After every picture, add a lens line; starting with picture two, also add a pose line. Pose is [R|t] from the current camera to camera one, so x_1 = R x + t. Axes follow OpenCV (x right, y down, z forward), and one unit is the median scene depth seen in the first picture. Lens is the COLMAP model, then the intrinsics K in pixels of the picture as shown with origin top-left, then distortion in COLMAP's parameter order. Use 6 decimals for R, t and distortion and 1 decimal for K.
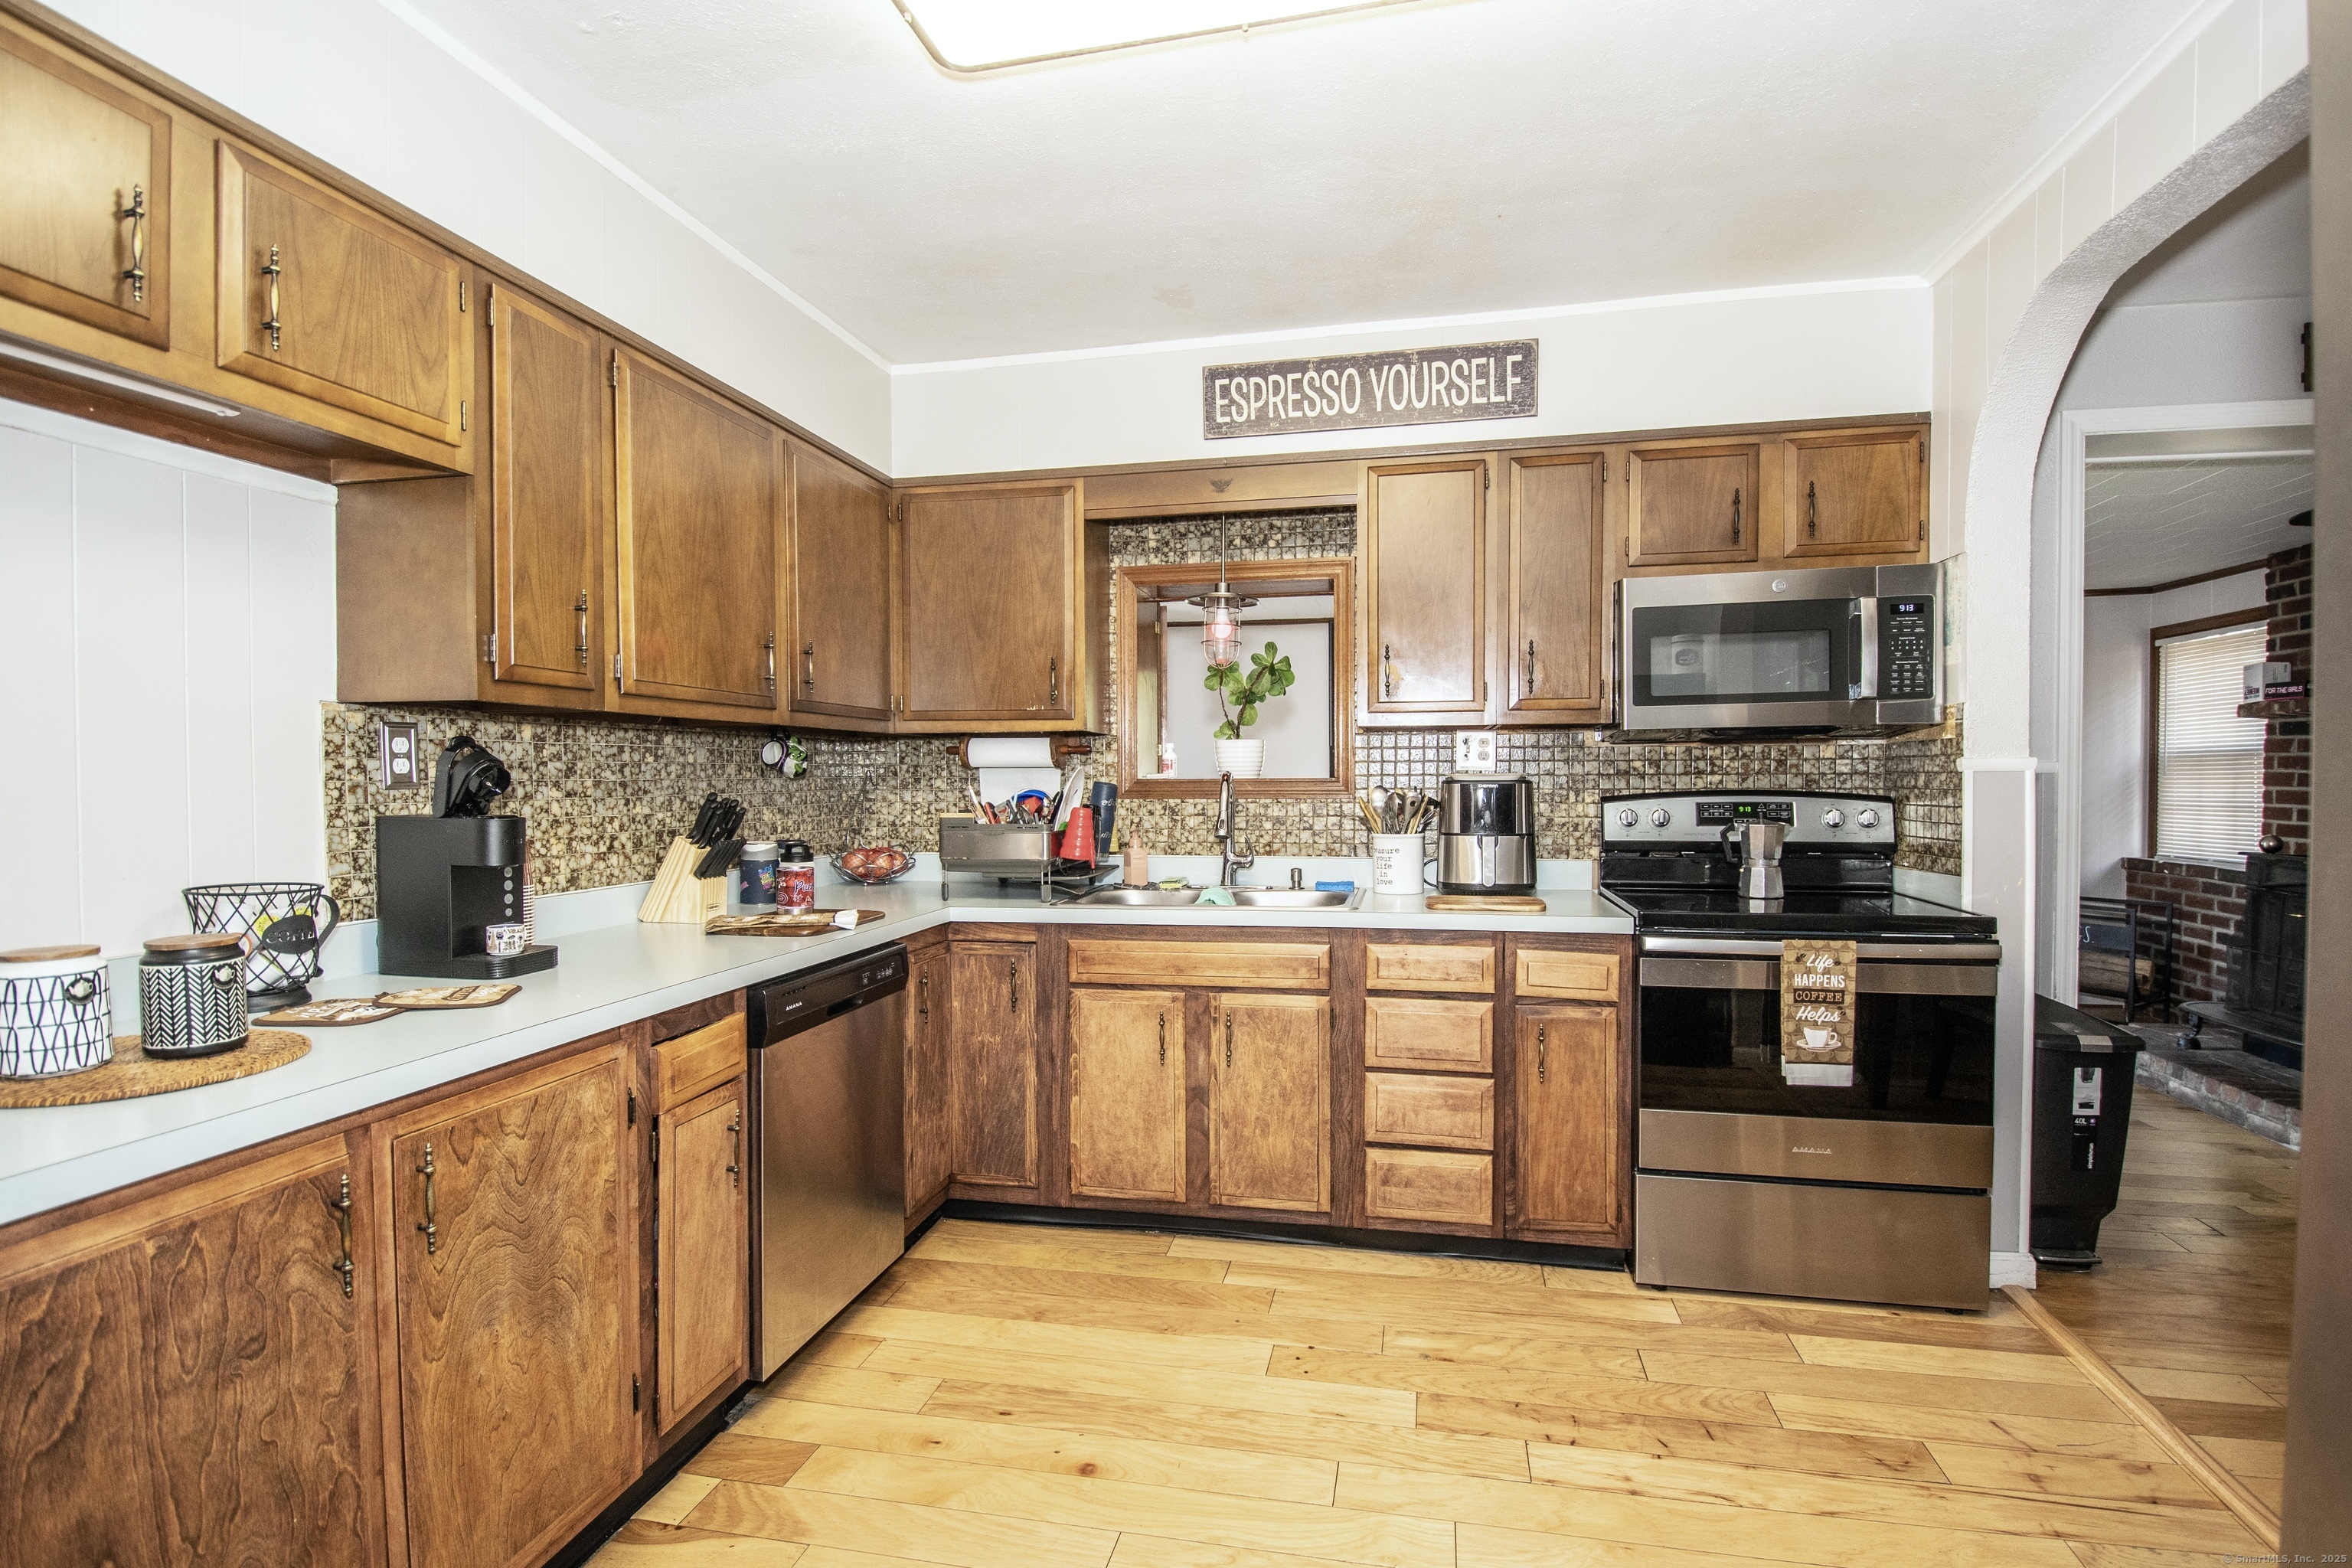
lens RADIAL K [[1125.7, 0, 1179.3], [0, 1125.7, 788.5], [0, 0, 1]] dist [0.012230, -0.008383]
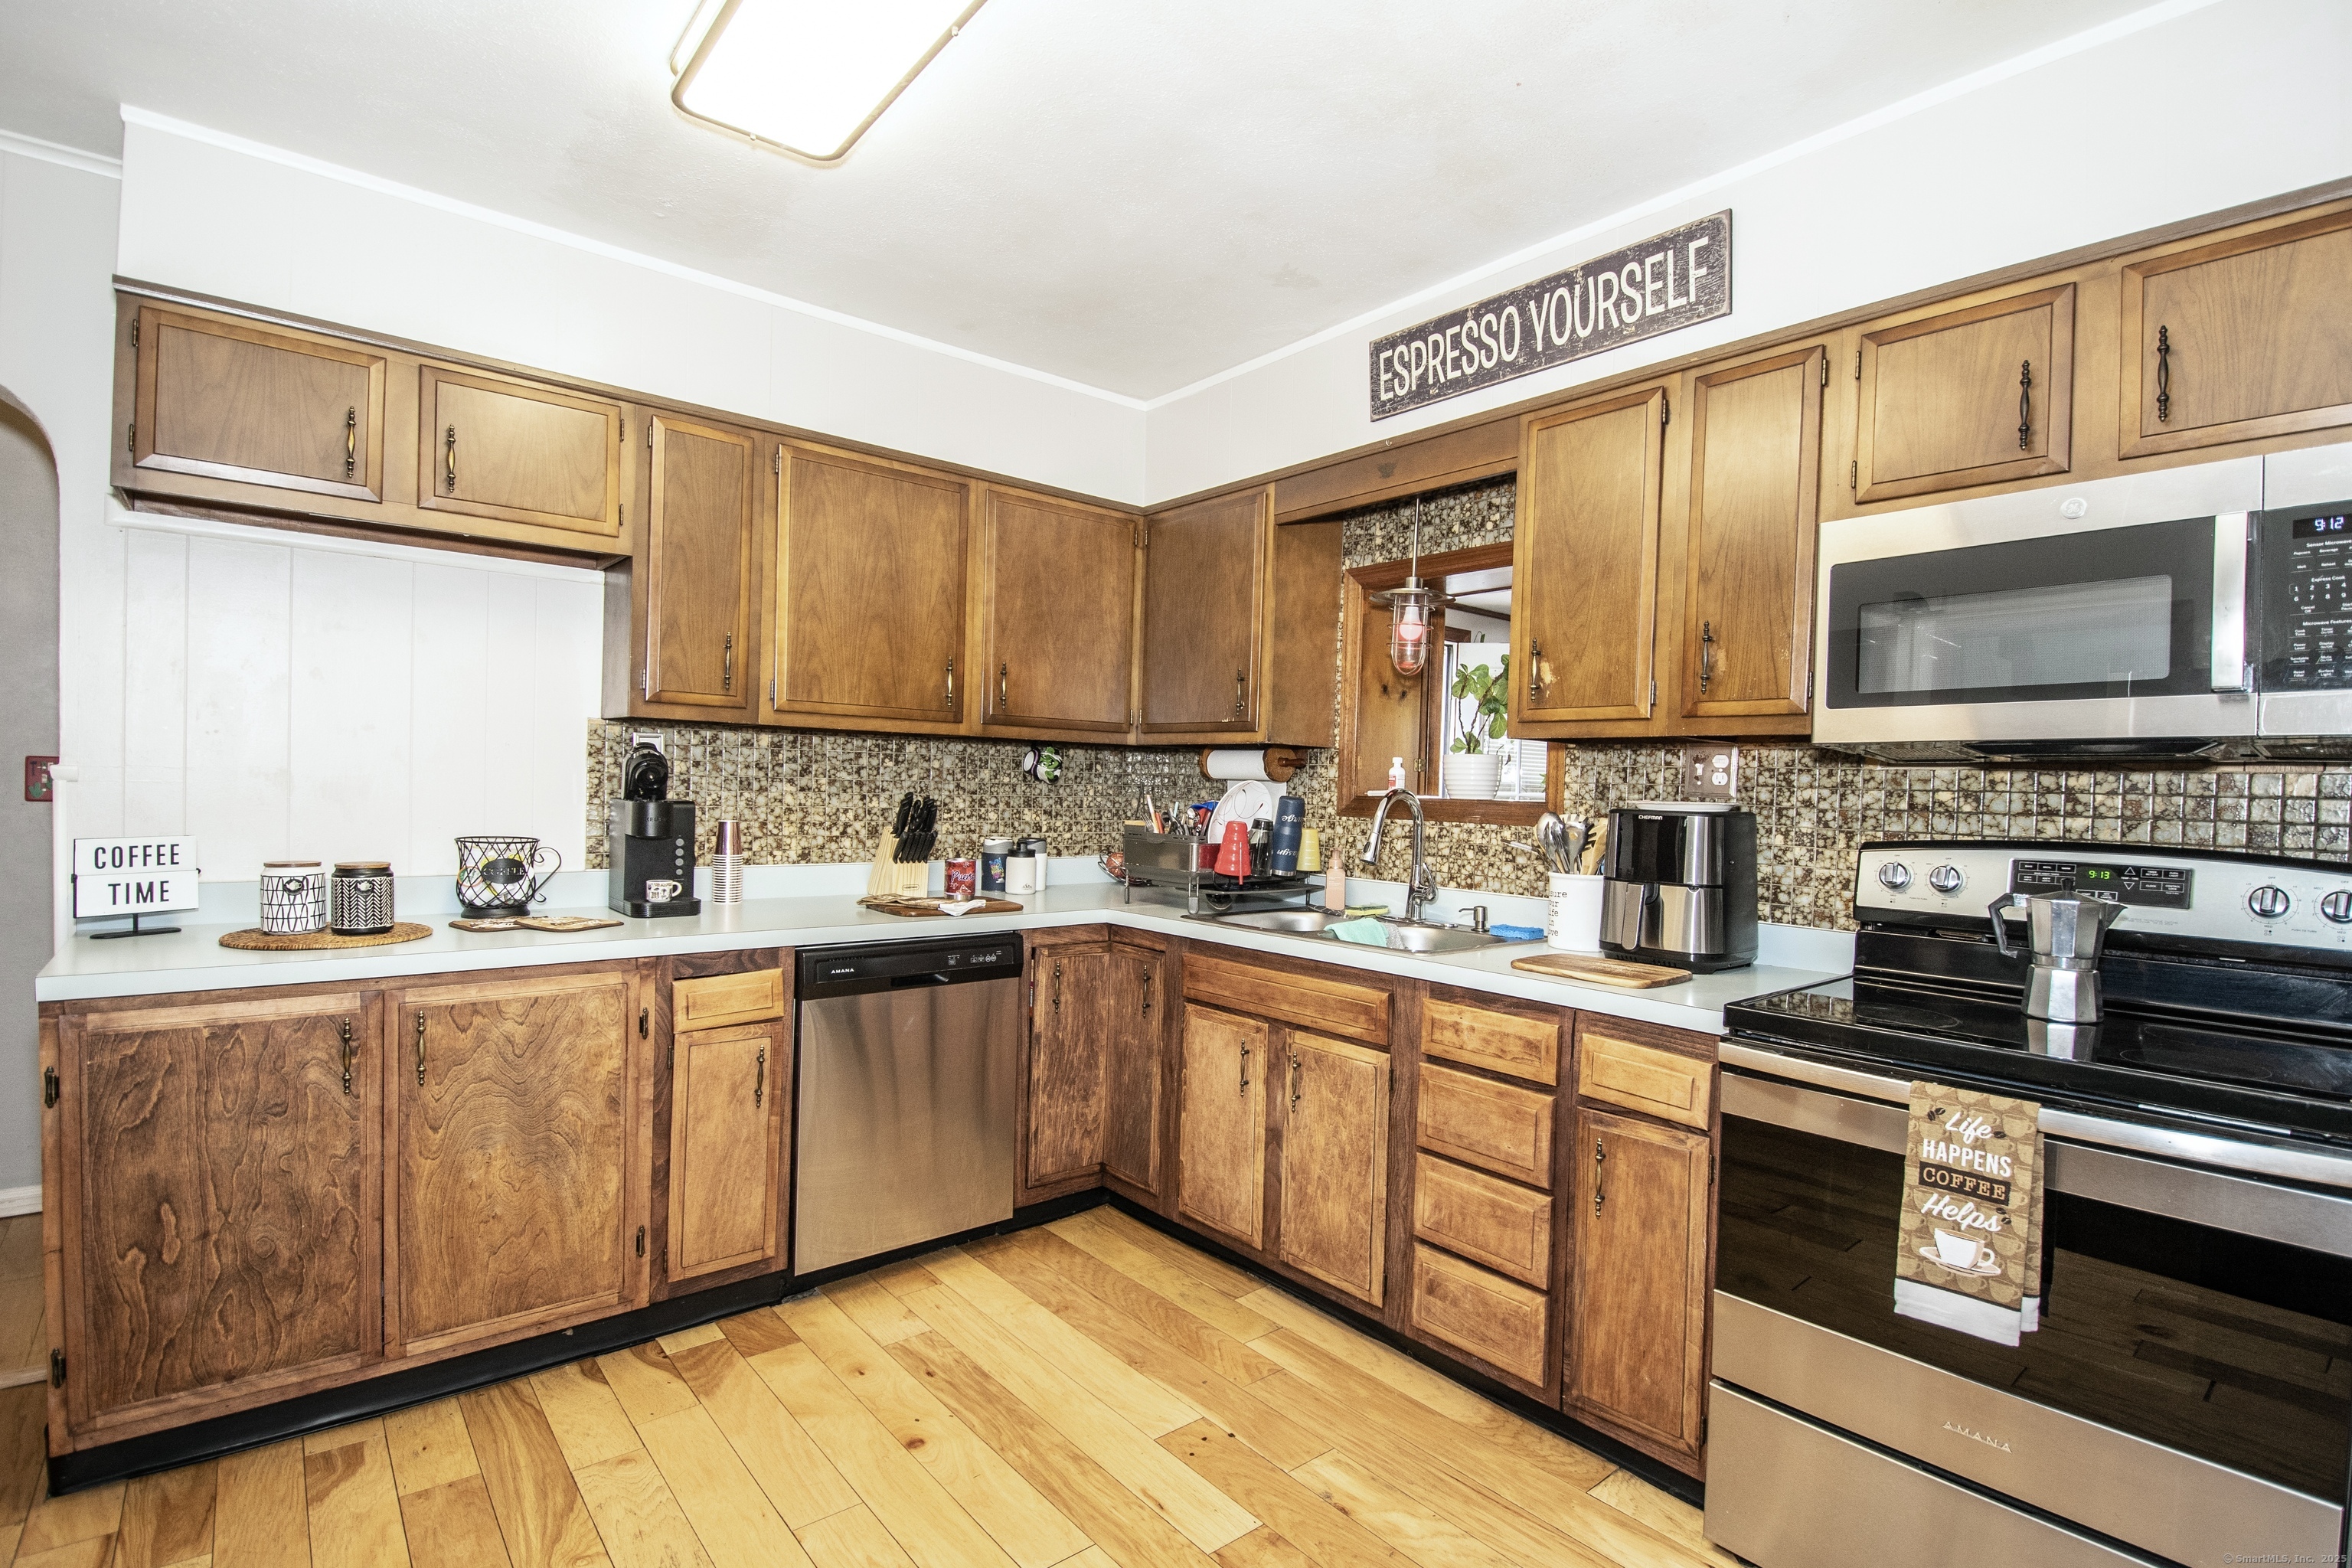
lens RADIAL K [[1125.7, 0, 1160.8], [0, 1125.7, 786.9], [0, 0, 1]] dist [0.012230, -0.008383]
pose [[0.781845, 0.028859, -0.622804, 0.548966], [-0.038746, 0.999246, -0.002337, -0.009442], [0.622267, 0.025958, 0.782374, 0.230025]]
